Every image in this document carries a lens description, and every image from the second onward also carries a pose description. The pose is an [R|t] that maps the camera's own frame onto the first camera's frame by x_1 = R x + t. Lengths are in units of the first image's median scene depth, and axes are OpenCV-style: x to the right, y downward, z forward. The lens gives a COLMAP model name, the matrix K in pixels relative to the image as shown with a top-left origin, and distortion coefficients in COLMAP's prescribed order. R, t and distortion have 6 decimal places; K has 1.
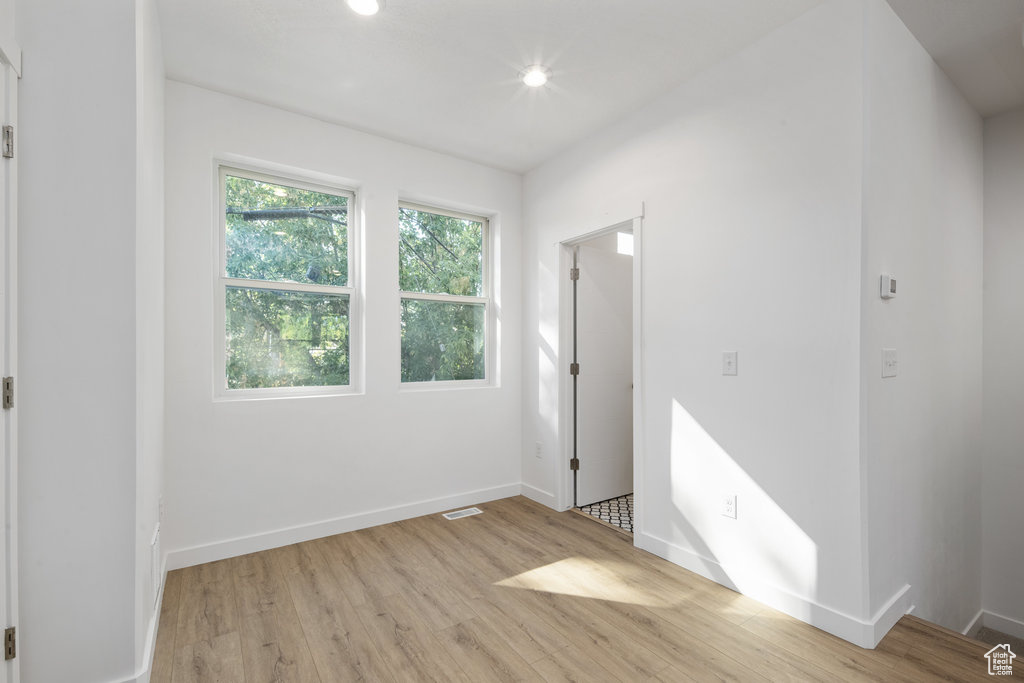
lens RADIAL K [[453.2, 0, 513.9], [0, 453.2, 351.6], [0, 0, 1]] dist [0.007274, -0.003374]
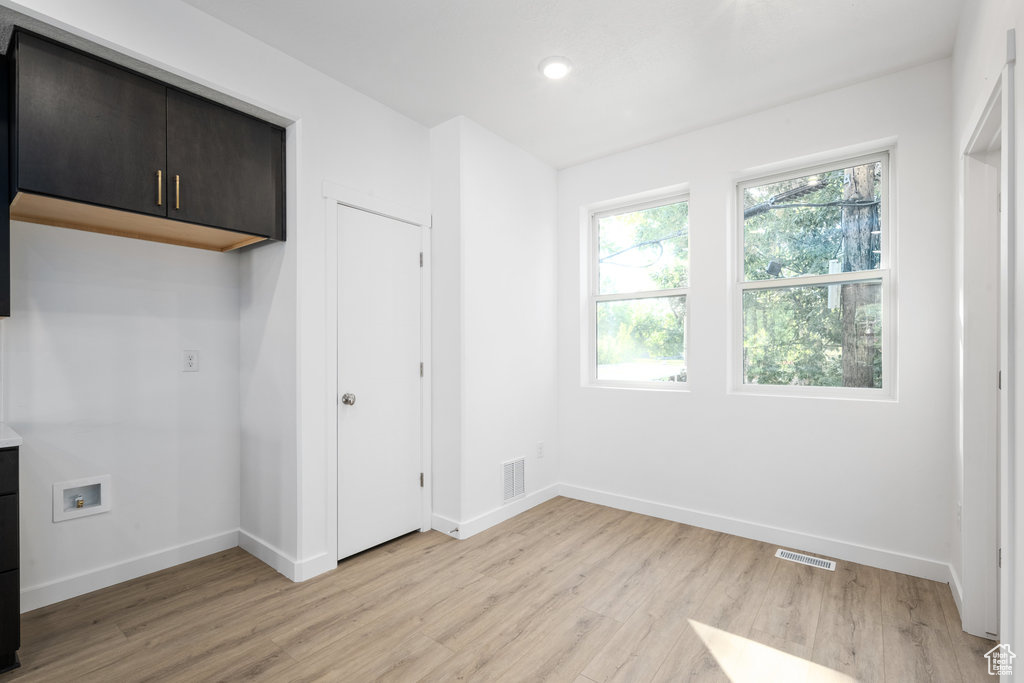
lens RADIAL K [[453.2, 0, 516.7], [0, 453.2, 351.6], [0, 0, 1]] dist [0.007274, -0.003374]
pose [[0.310295, 0.000328, -0.950640, 0.599930], [0.003027, 0.999995, 0.001333, 0.002118], [0.950635, -0.003292, 0.310293, 0.379538]]
